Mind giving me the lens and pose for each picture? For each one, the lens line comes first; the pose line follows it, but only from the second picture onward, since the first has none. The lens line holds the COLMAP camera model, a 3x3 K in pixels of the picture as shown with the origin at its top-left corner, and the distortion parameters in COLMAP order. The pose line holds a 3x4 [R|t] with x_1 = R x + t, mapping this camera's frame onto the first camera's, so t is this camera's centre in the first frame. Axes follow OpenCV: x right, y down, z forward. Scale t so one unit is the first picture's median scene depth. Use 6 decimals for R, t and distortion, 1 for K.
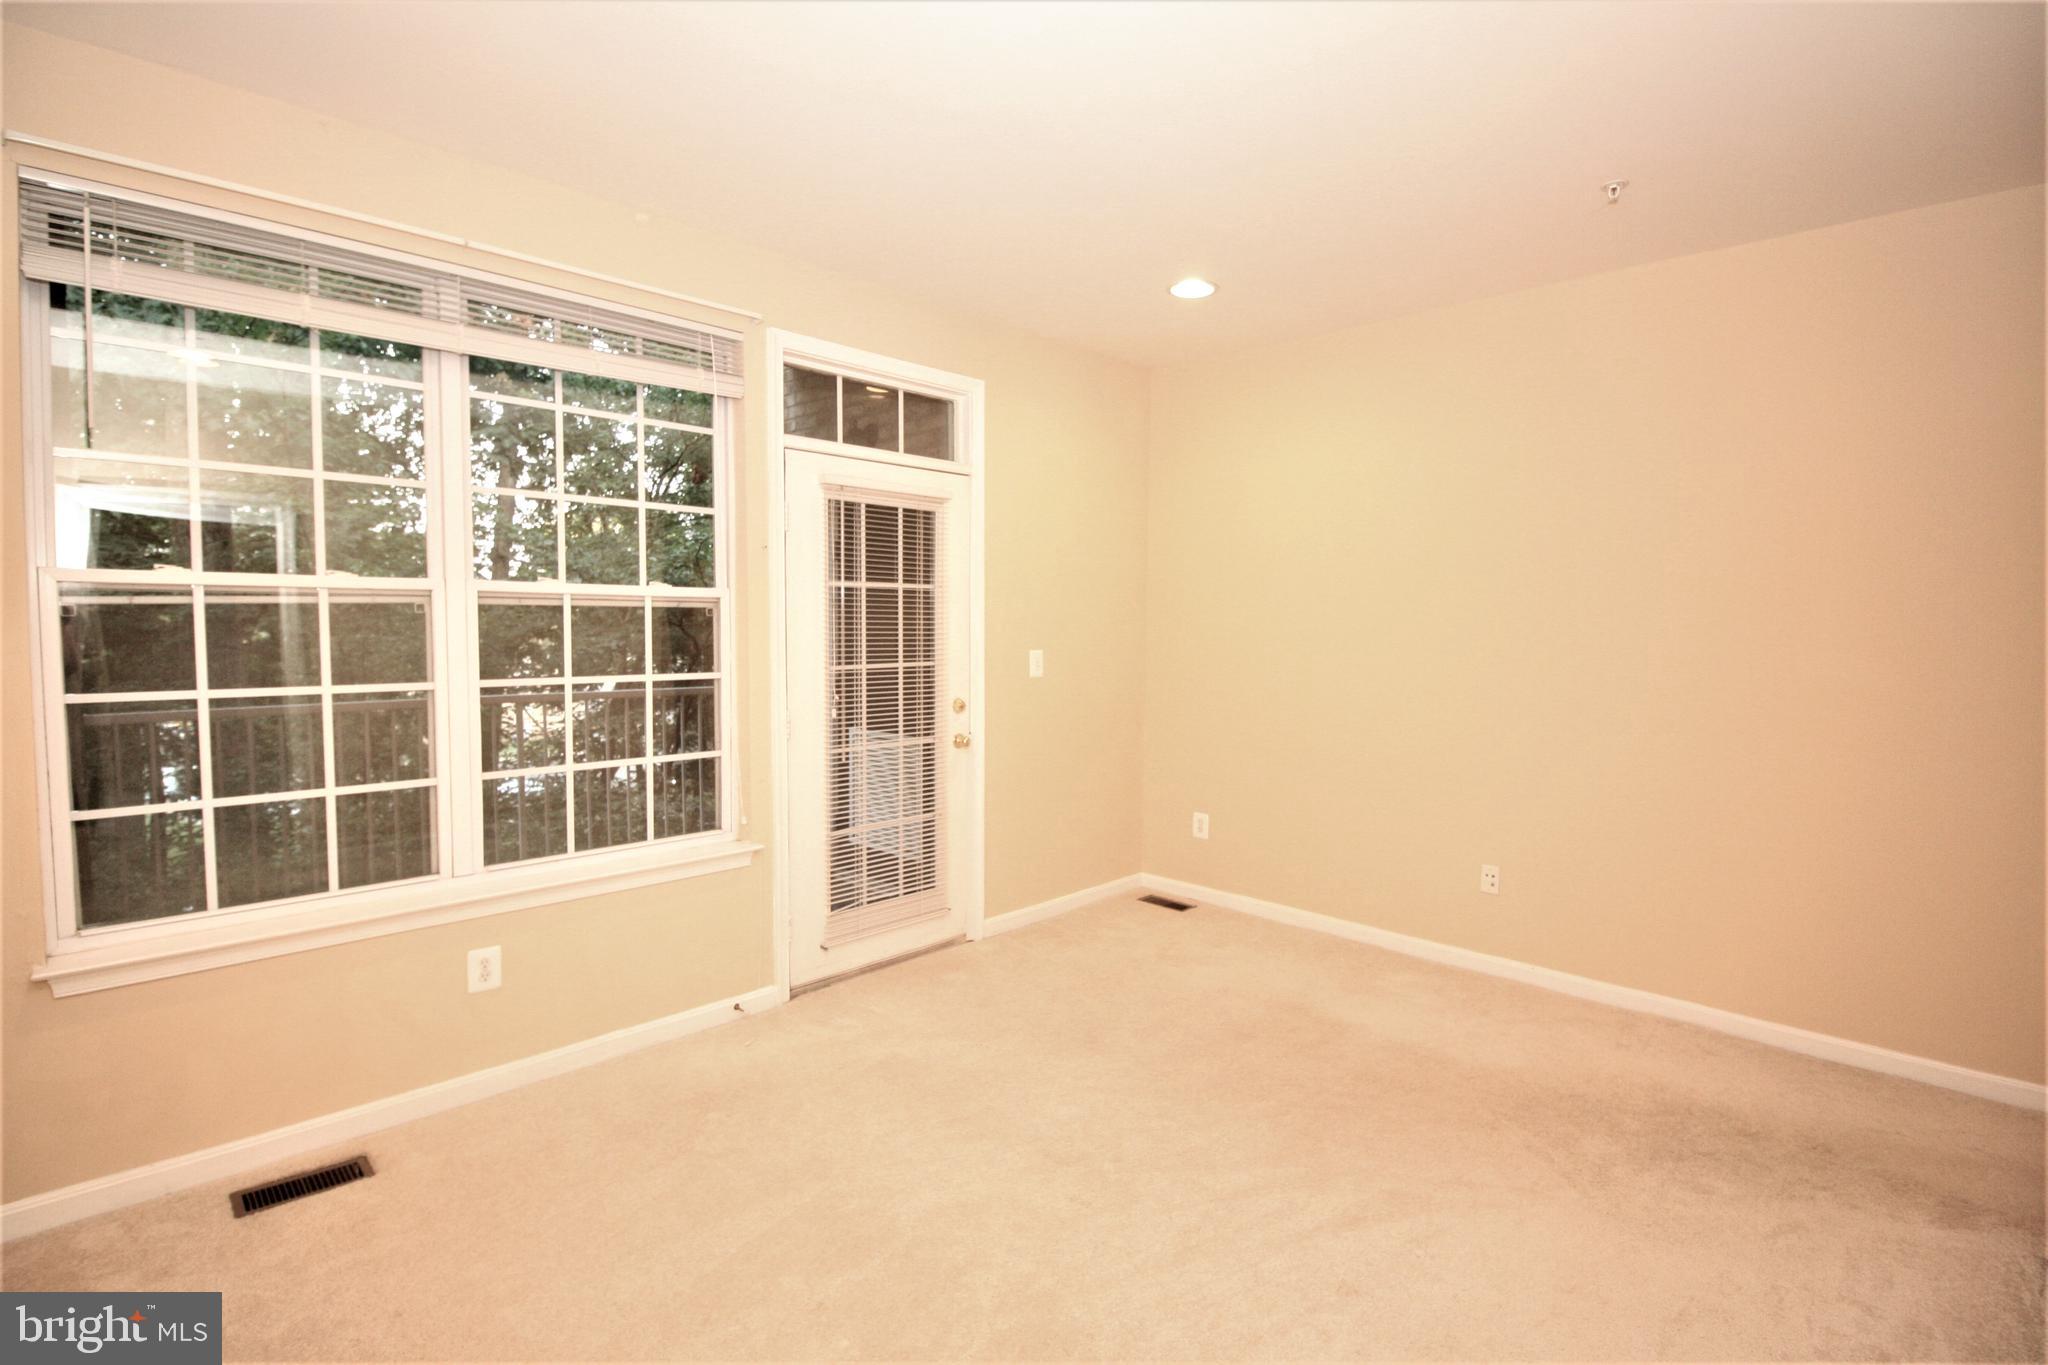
lens RADIAL K [[959.3, 0, 1027.7], [0, 959.3, 687.9], [0, 0, 1]] dist [-0.003661, -0.008802]
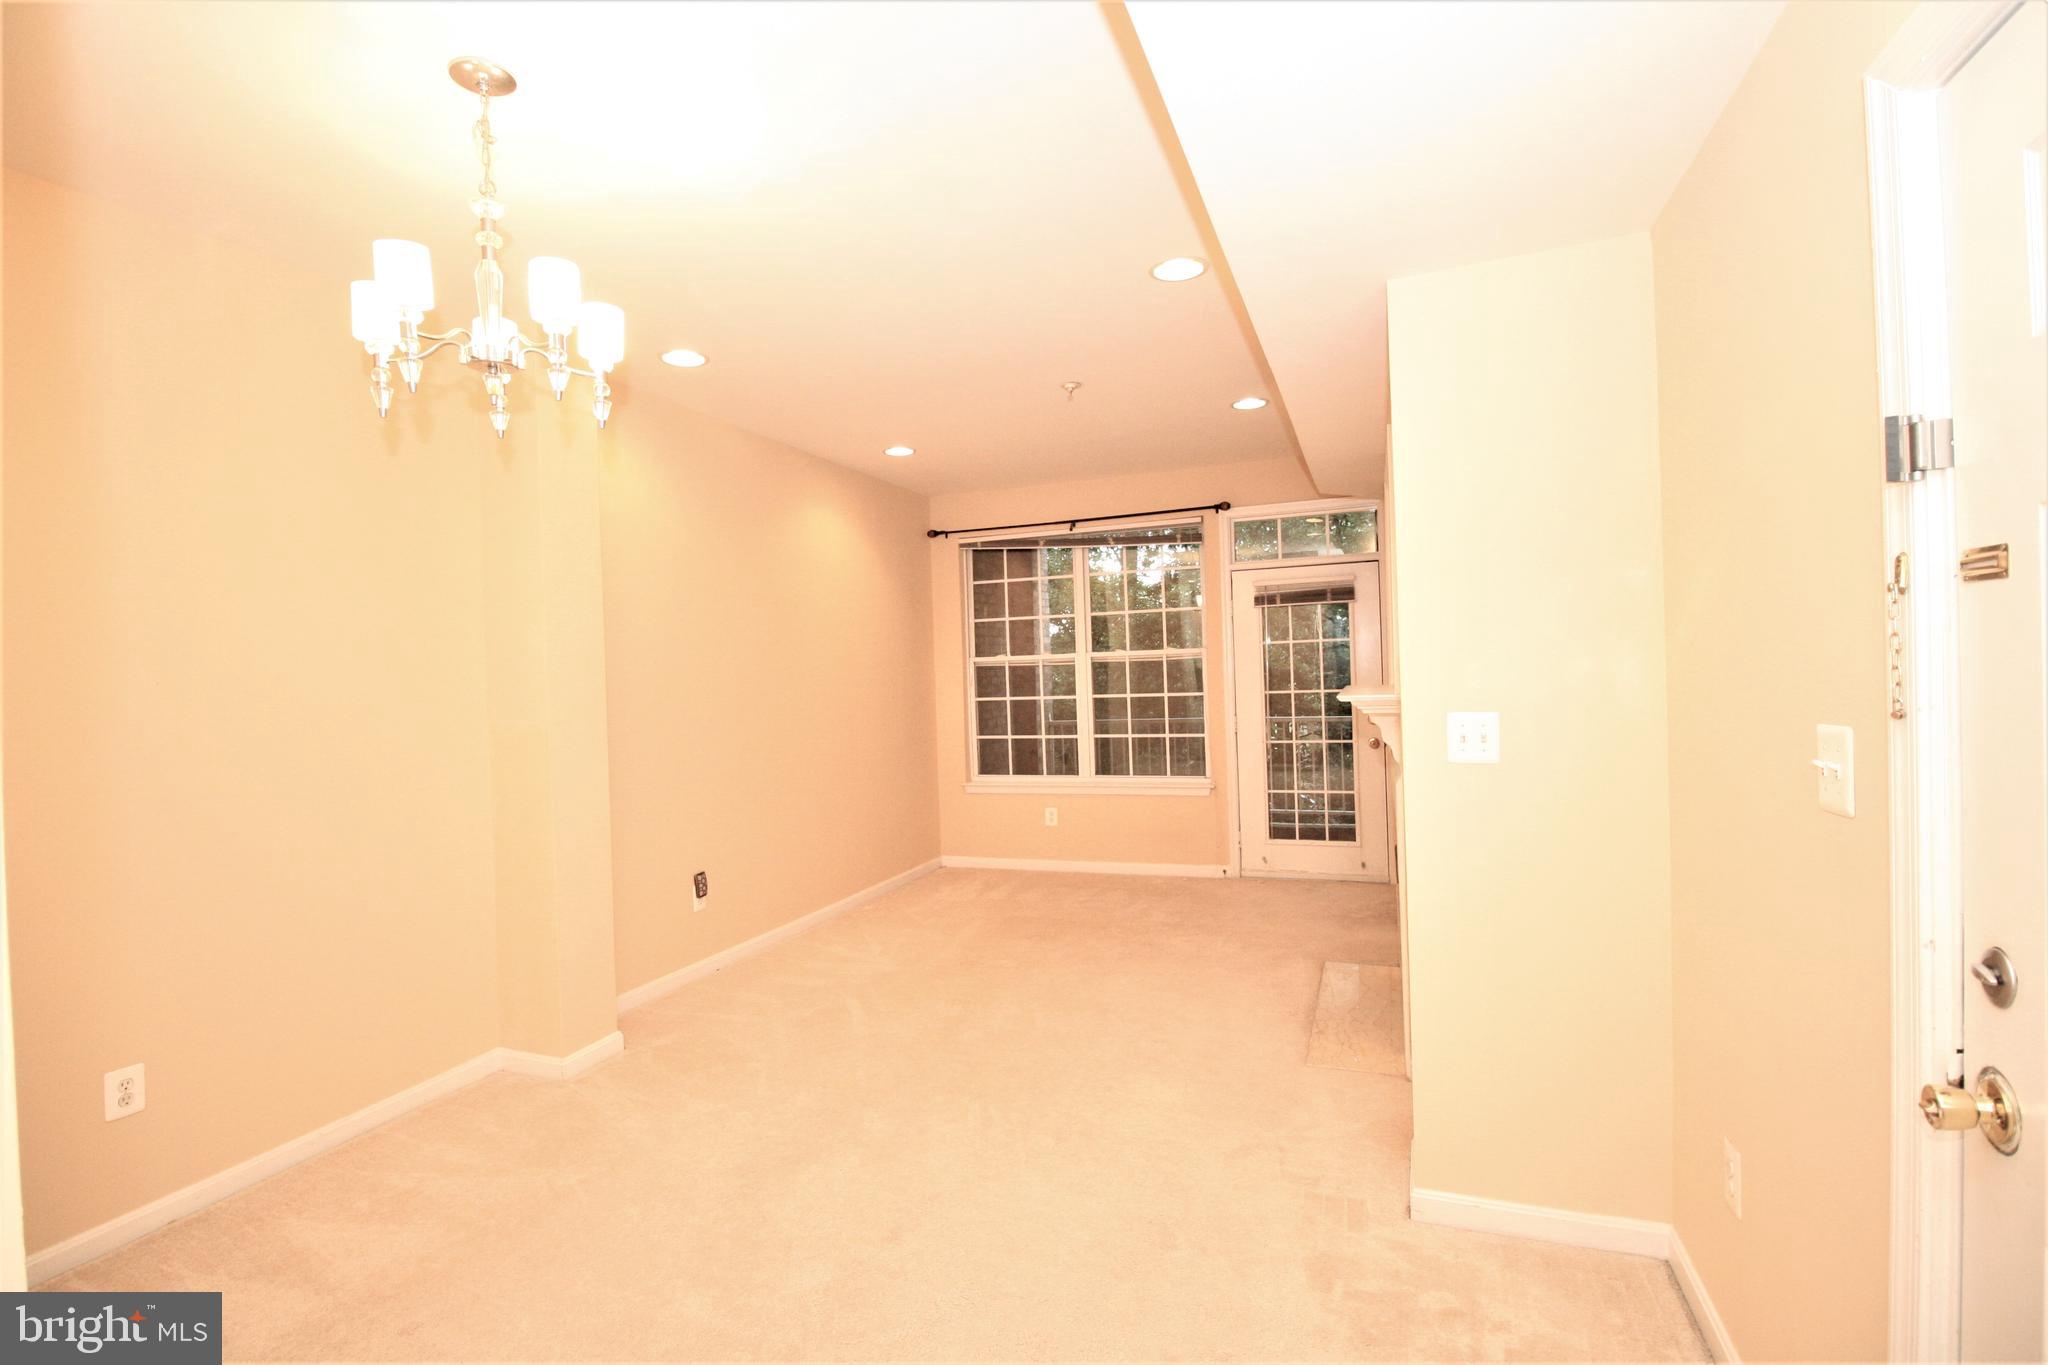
lens RADIAL K [[959.3, 0, 1032.9], [0, 959.3, 677.5], [0, 0, 1]] dist [-0.003661, -0.008802]
pose [[0.410491, 0.004748, -0.911852, 1.335963], [-0.017403, 0.999845, -0.002628, -0.037921], [0.911698, 0.016948, 0.410510, -0.094035]]
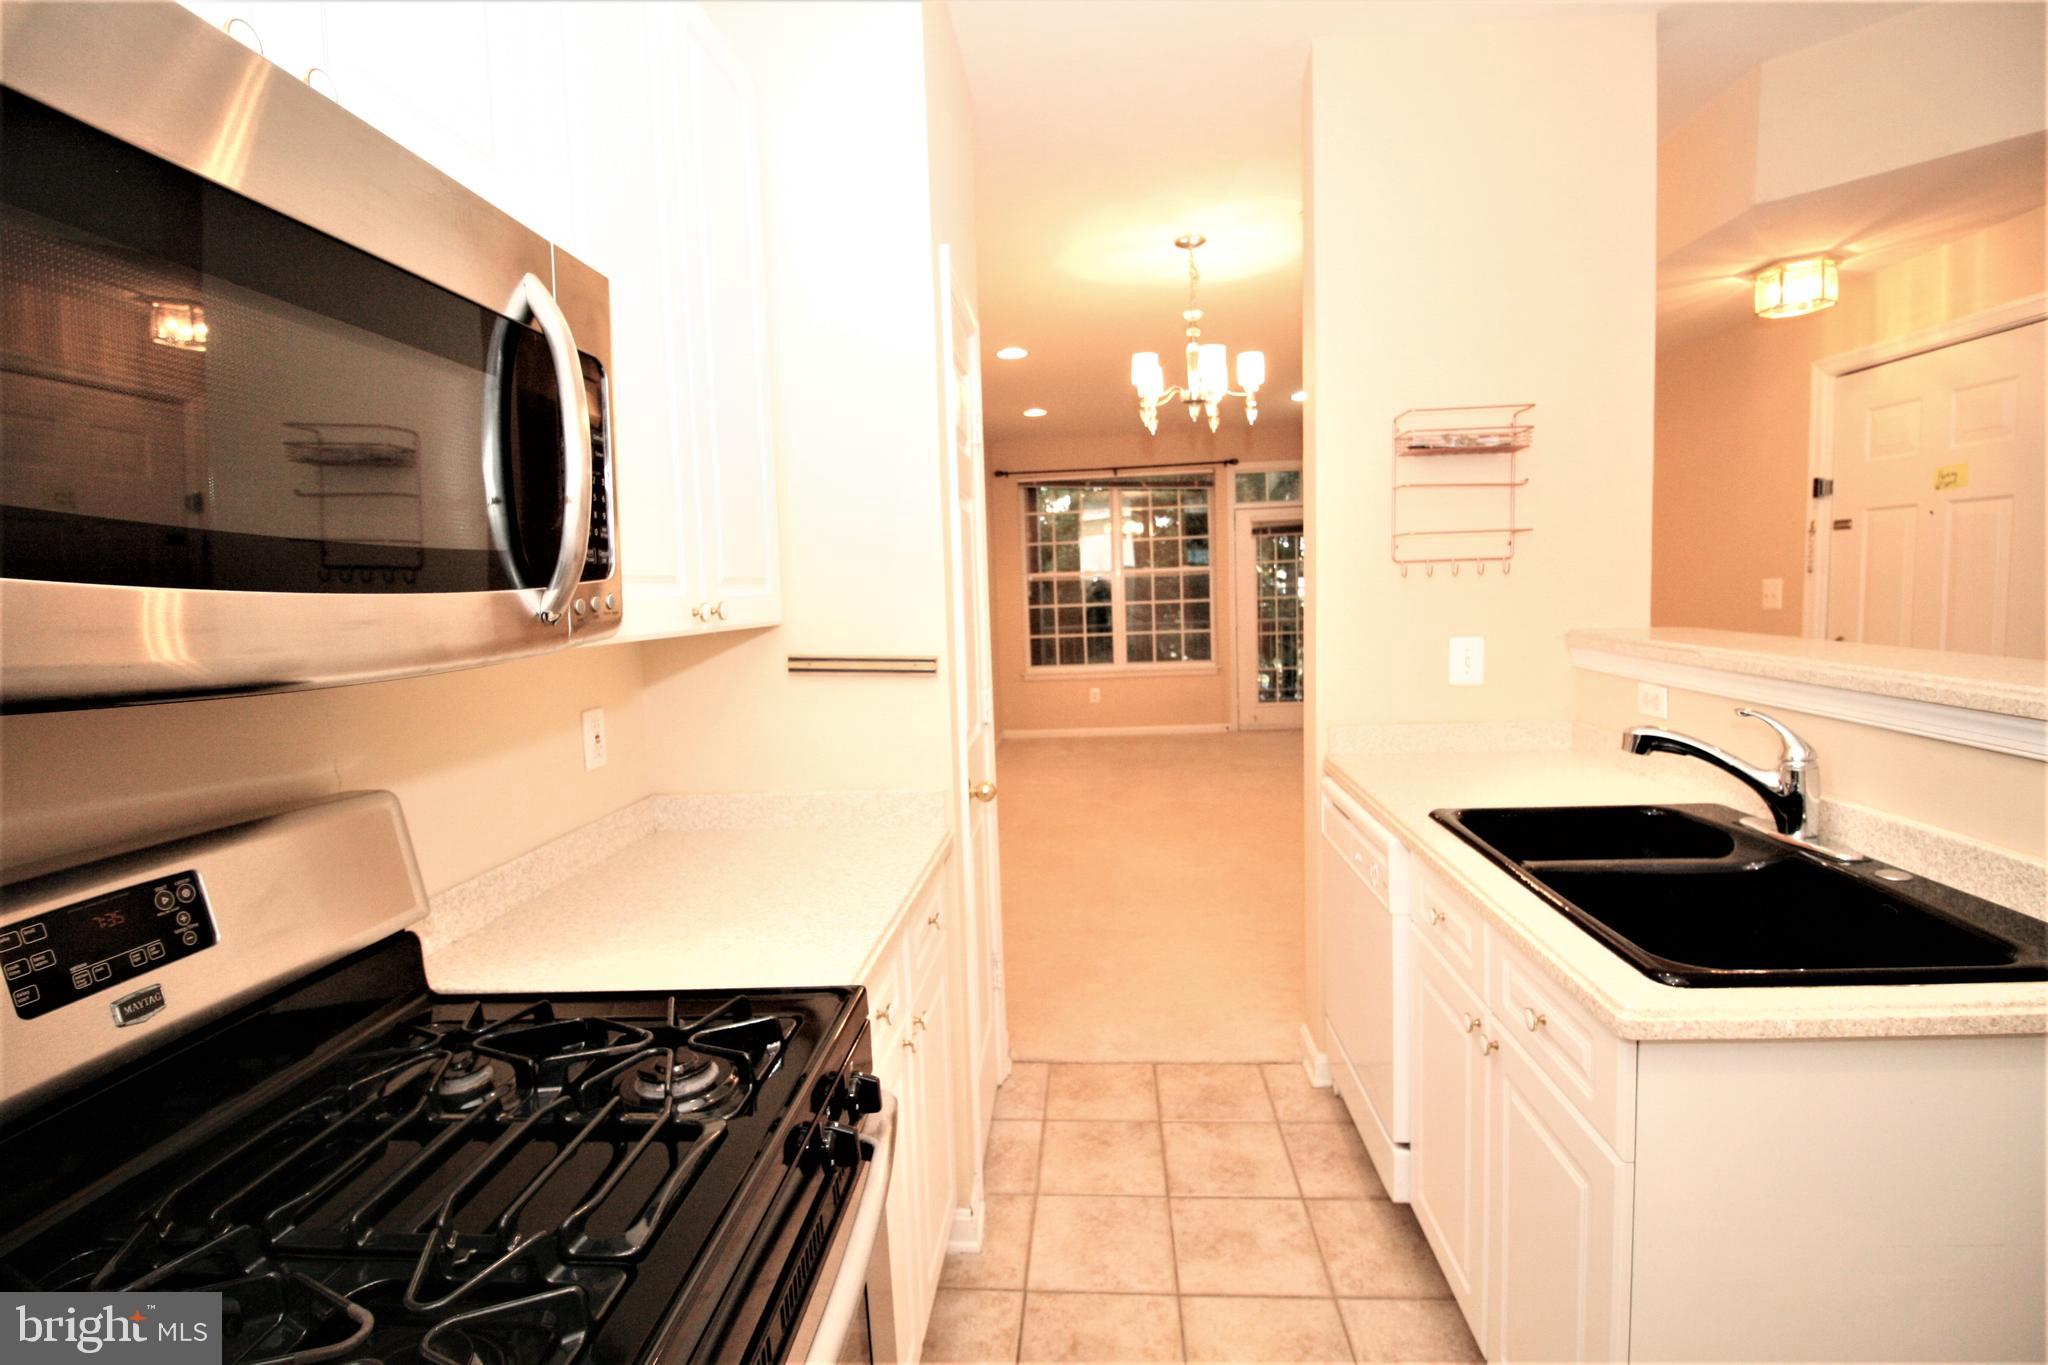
lens RADIAL K [[959.3, 0, 1036.5], [0, 959.3, 679.1], [0, 0, 1]] dist [-0.003661, -0.008802]
pose [[0.652171, 0.056056, -0.755996, 1.412403], [-0.006685, 0.997649, 0.068207, 0.027002], [0.758042, -0.039429, 0.651012, -1.106671]]
